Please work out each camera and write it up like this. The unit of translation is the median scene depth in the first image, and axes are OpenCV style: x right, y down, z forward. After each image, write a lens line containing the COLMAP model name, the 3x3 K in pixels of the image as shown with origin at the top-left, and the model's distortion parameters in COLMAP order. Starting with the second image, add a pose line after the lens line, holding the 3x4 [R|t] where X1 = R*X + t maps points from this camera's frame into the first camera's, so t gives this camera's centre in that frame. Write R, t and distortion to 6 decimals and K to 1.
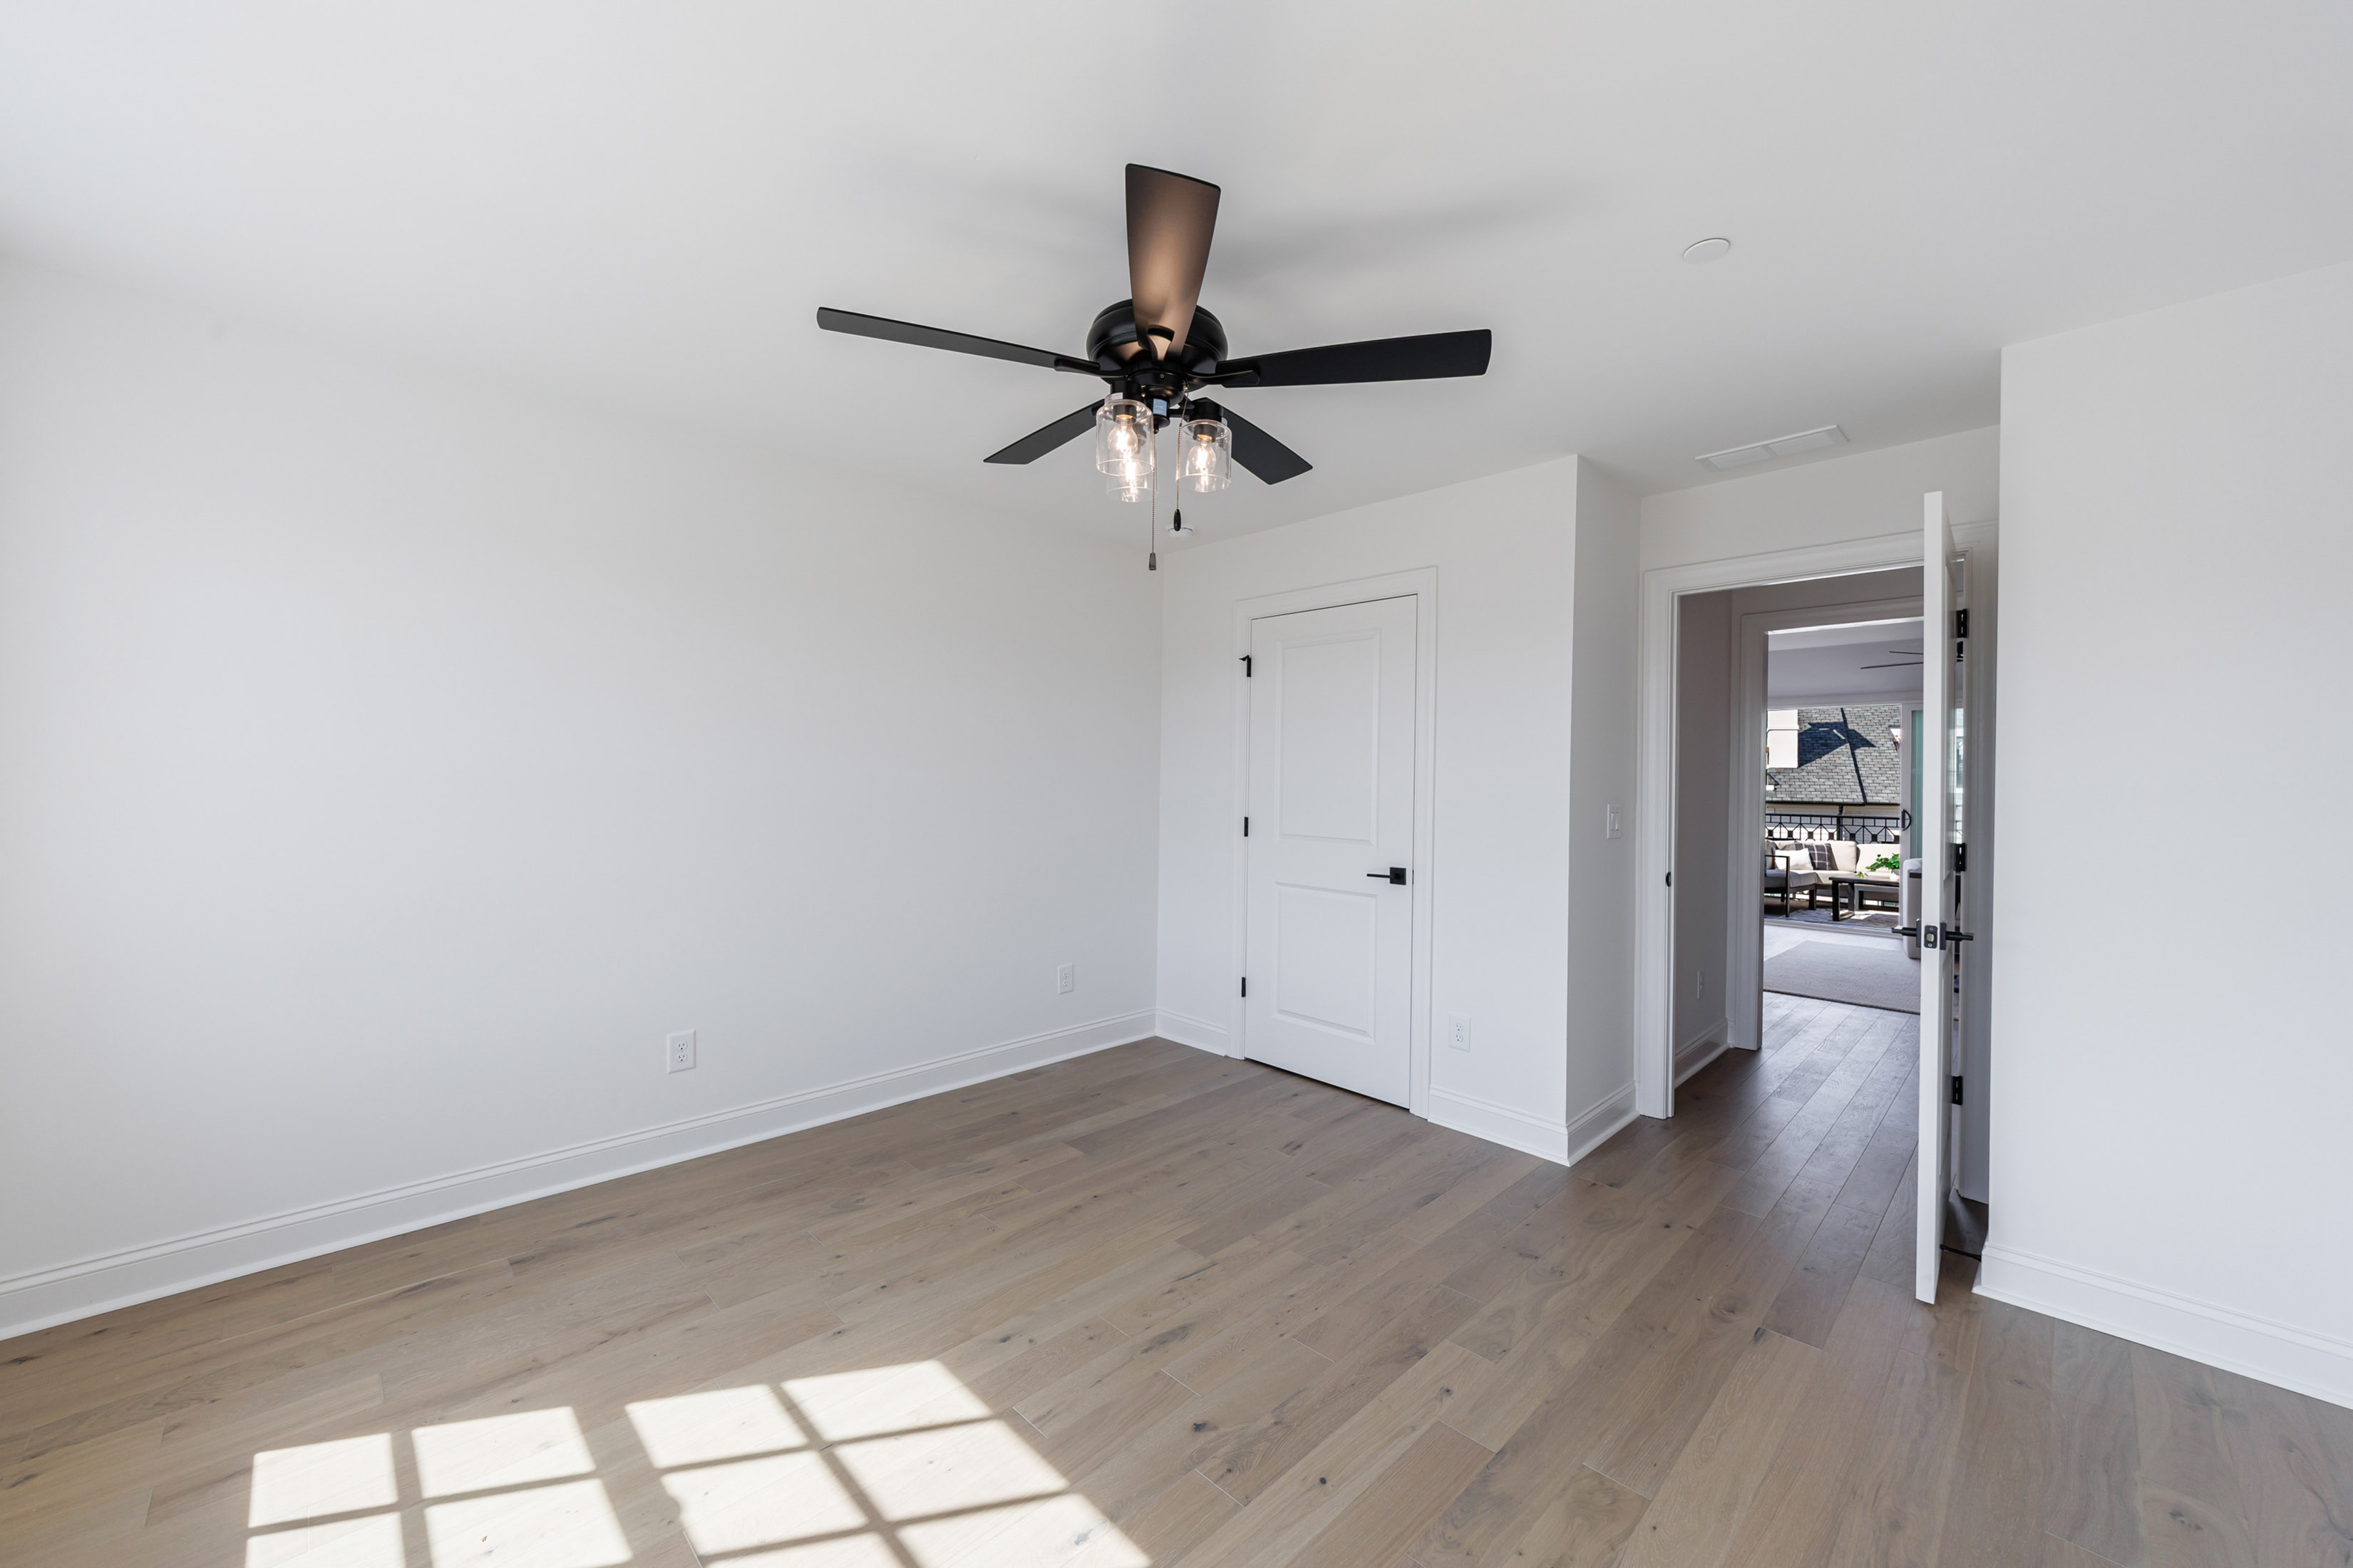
lens RADIAL K [[871.3, 0, 1171.7], [0, 871.3, 784.0], [0, 0, 1]] dist [0.000590, 0.000083]
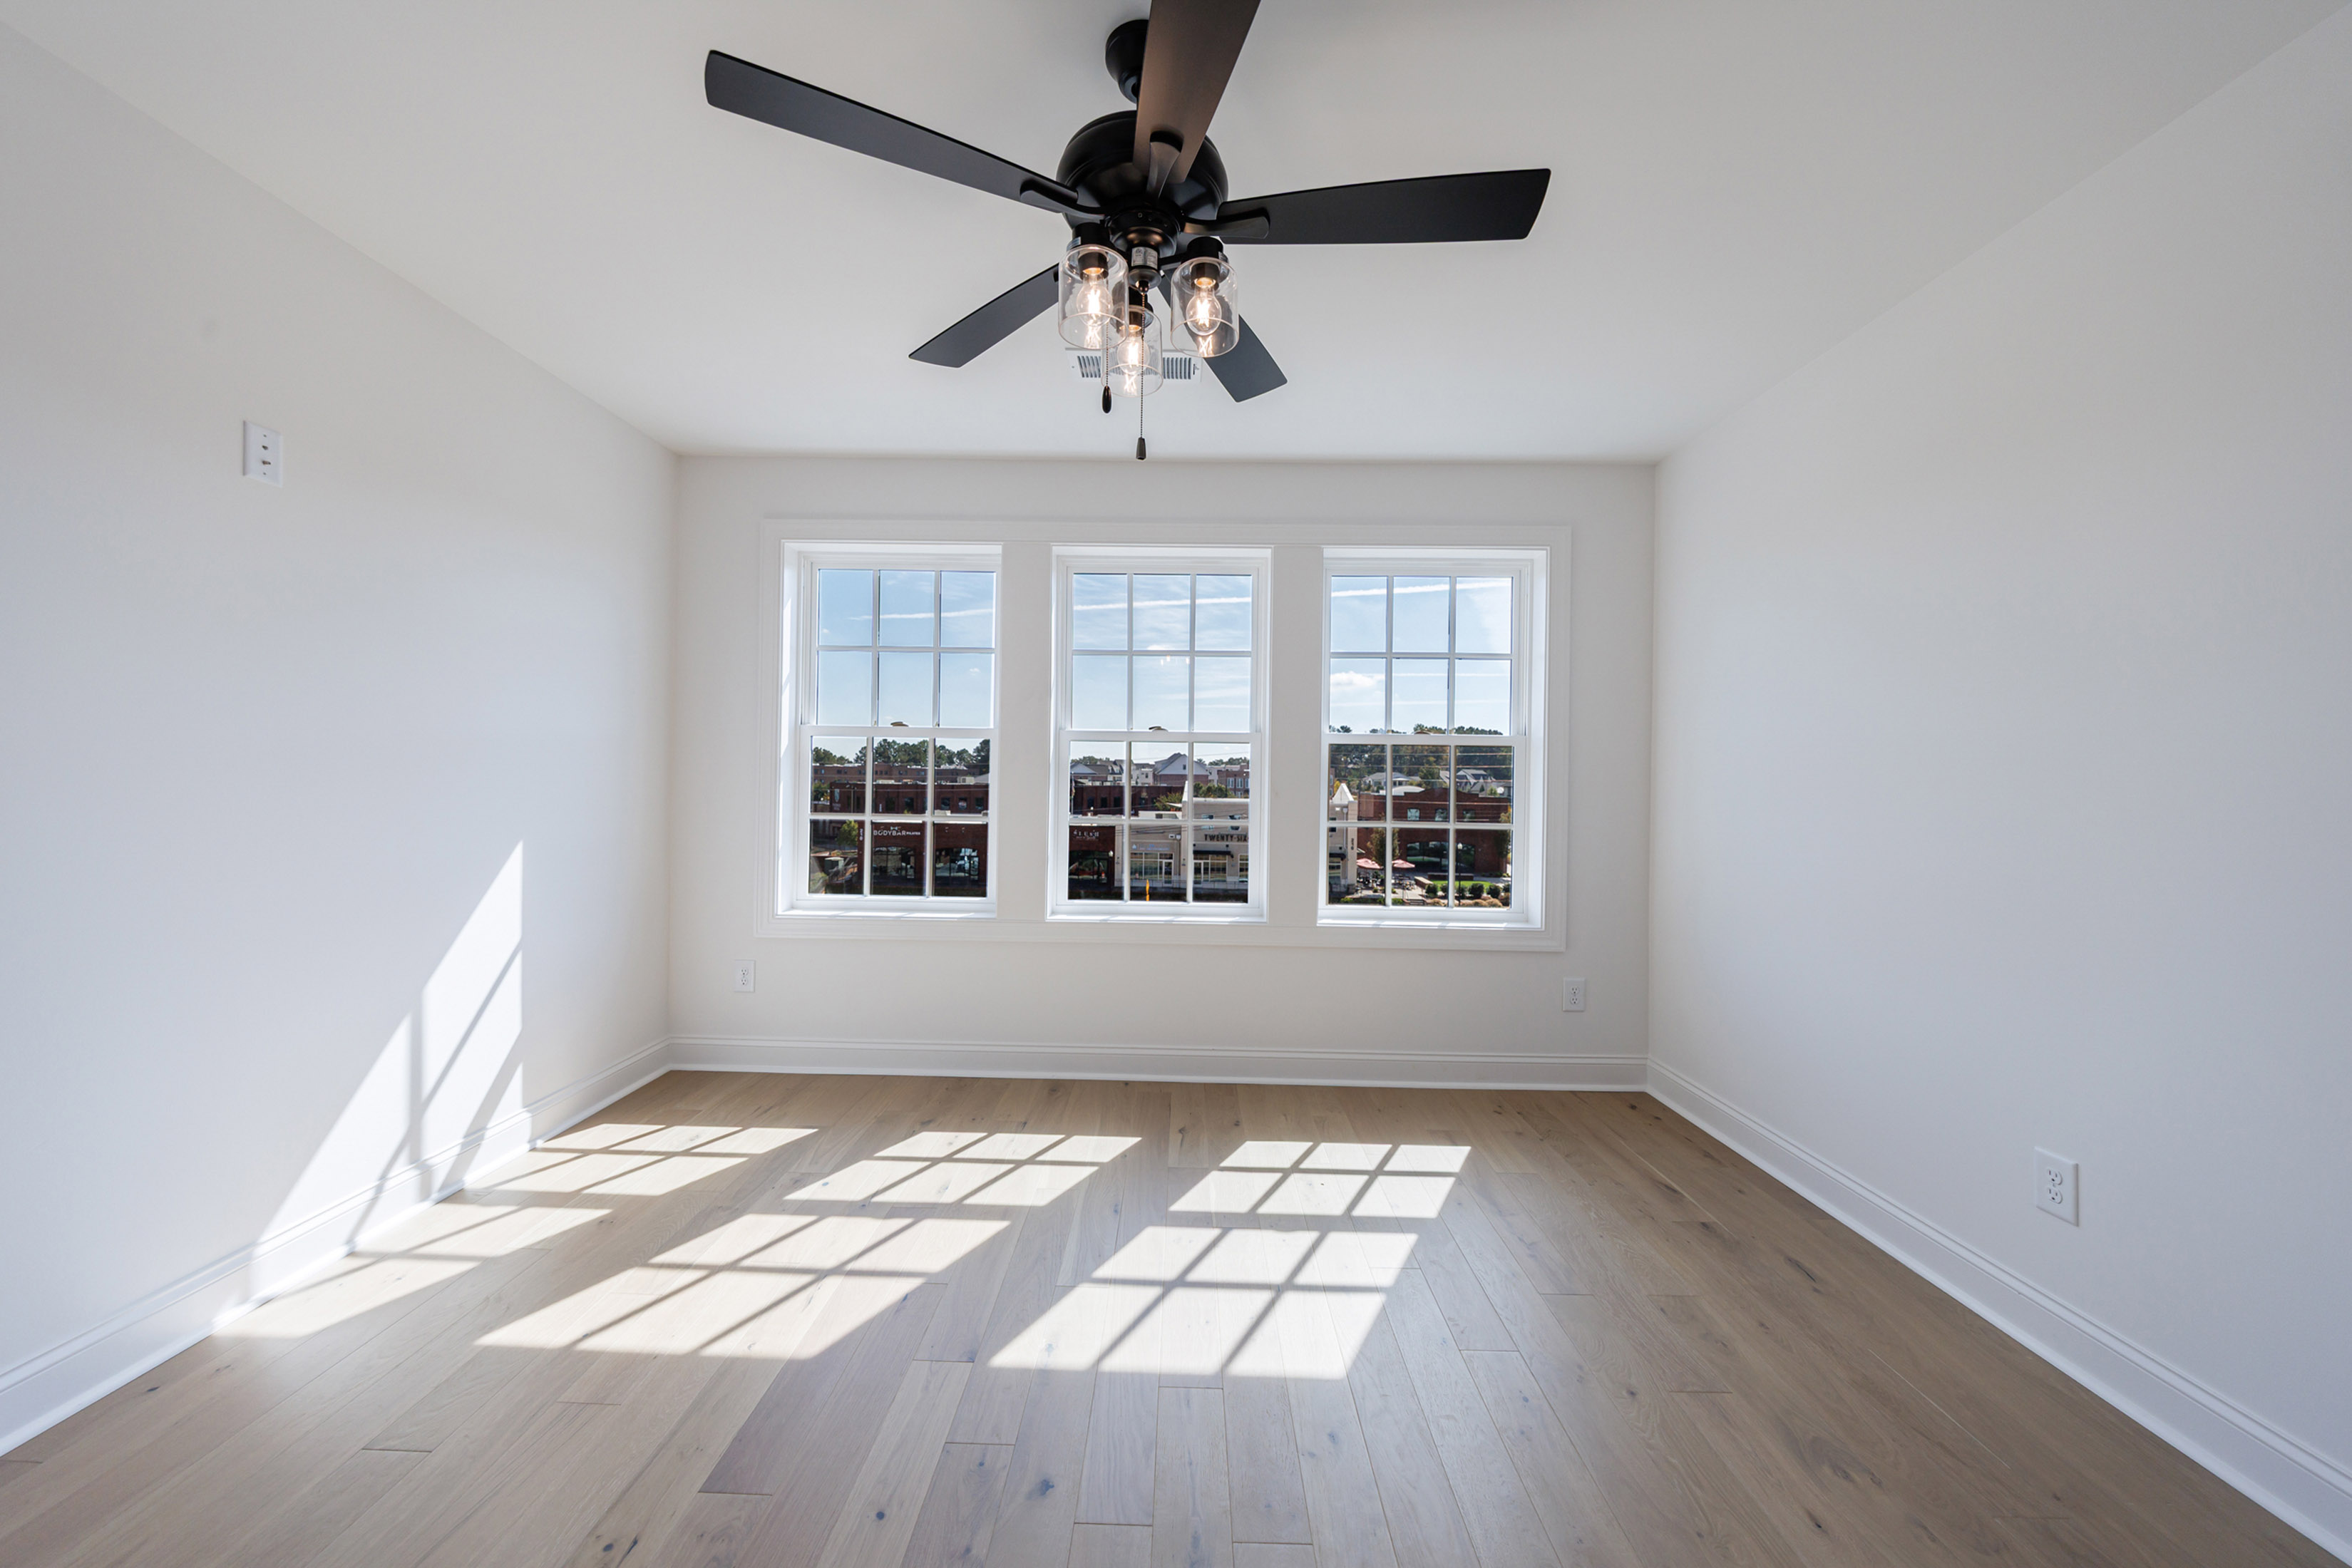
lens RADIAL K [[870.9, 0, 1174.4], [0, 870.9, 772.5], [0, 0, 1]] dist [0.000590, 0.000083]
pose [[-0.718809, -0.032294, -0.694457, 0.427040], [-0.021889, 0.999477, -0.023821, 0.059022], [0.694863, -0.001922, -0.719140, 1.327780]]
